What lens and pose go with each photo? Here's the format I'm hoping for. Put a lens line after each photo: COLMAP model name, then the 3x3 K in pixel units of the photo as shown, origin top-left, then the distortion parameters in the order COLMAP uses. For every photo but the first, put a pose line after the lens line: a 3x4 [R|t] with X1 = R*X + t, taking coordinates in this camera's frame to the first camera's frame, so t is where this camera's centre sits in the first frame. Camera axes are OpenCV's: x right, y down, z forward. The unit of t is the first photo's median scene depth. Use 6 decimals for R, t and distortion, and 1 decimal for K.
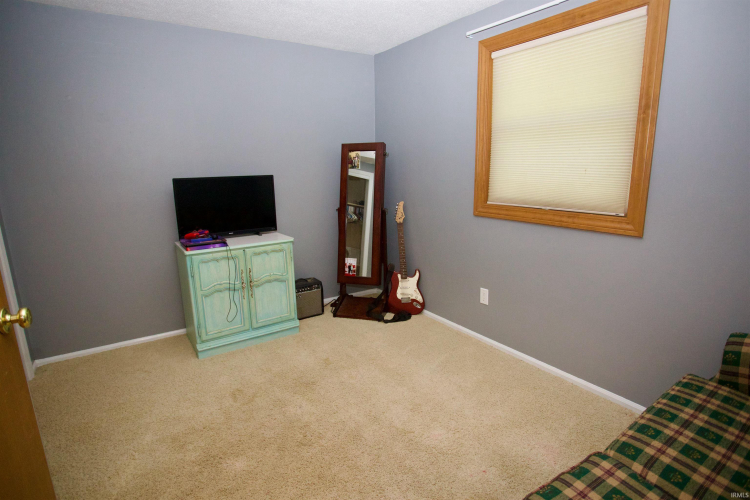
lens RADIAL K [[376.4, 0, 381.8], [0, 376.4, 250.3], [0, 0, 1]] dist [-0.033891, 0.000765]
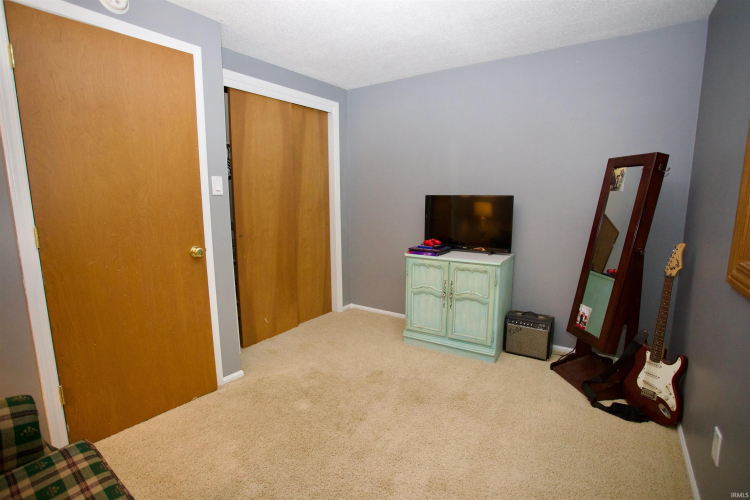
lens RADIAL K [[376.4, 0, 381.8], [0, 376.4, 250.3], [0, 0, 1]] dist [-0.033891, 0.000765]
pose [[0.393613, 0.159877, -0.905267, 0.495636], [-0.199886, 0.976084, 0.085472, -0.084188], [0.897282, 0.147307, 0.416157, 0.343600]]
